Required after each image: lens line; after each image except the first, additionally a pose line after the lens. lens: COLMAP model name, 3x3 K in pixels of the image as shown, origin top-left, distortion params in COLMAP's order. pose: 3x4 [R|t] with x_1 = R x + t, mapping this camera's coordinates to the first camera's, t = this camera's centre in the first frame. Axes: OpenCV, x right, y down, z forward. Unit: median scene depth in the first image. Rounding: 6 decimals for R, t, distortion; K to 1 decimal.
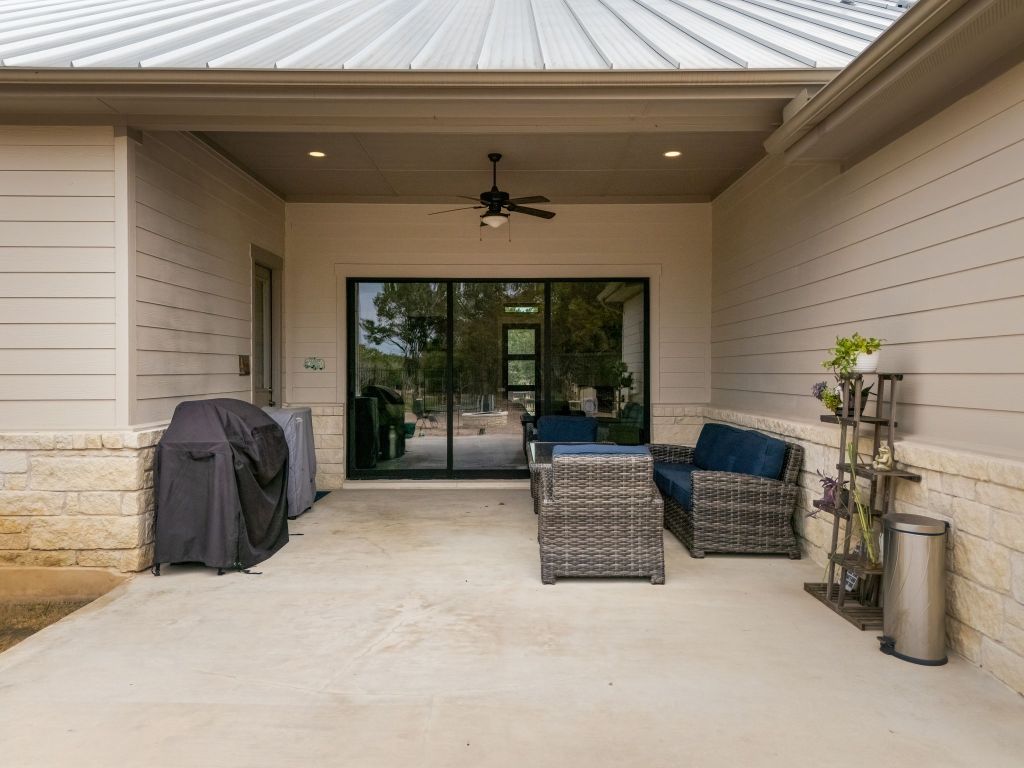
lens RADIAL K [[688.9, 0, 505.6], [0, 688.9, 373.5], [0, 0, 1]] dist [-0.009681, -0.001953]
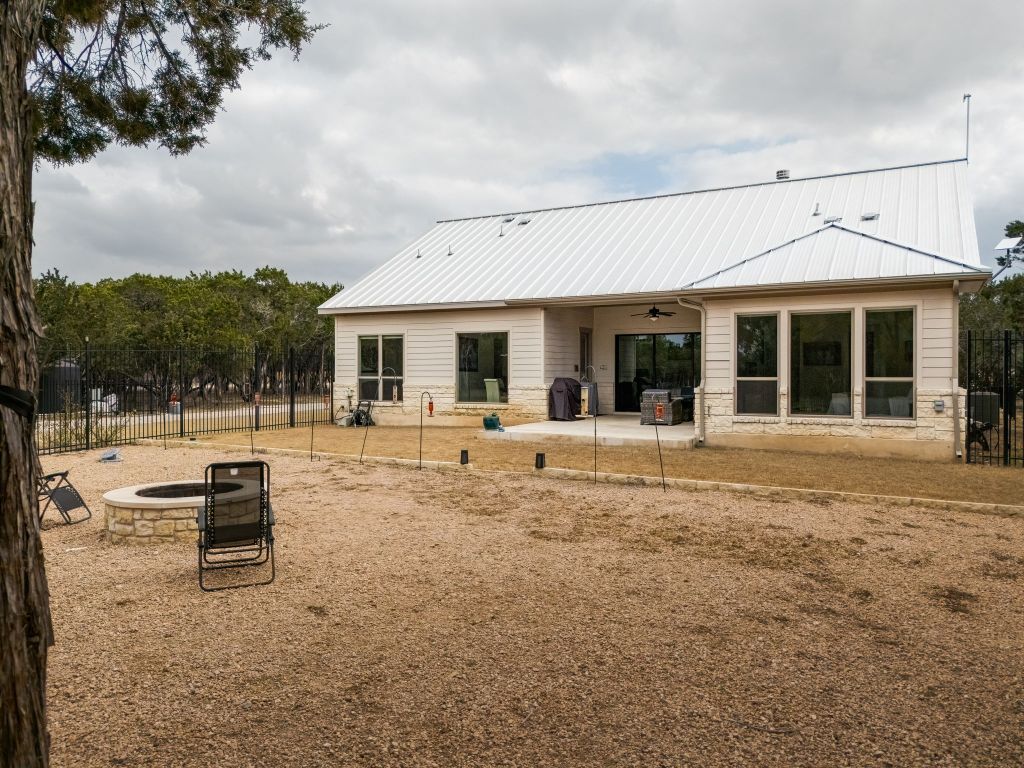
lens RADIAL K [[843.3, 0, 509.3], [0, 843.3, 374.5], [0, 0, 1]] dist [0.053115, 0.001967]
pose [[0.861764, 0.001874, -0.507306, 1.625228], [-0.002743, 0.999996, -0.000966, 0.026734], [0.507302, 0.002224, 0.861765, -3.064319]]
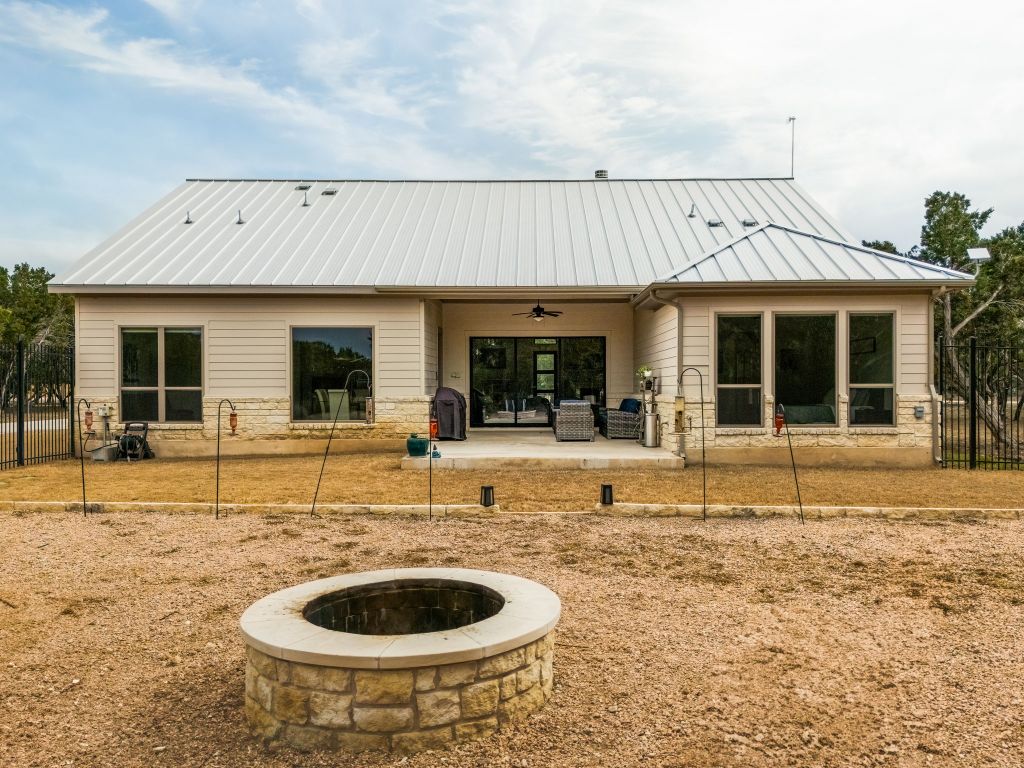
lens RADIAL K [[843.3, 0, 521.7], [0, 843.3, 391.2], [0, 0, 1]] dist [0.053115, 0.001967]
pose [[0.999978, -0.002001, 0.006280, -0.122279], [0.001989, 0.999996, 0.001852, 0.050036], [-0.006283, -0.001840, 0.999979, -2.660873]]
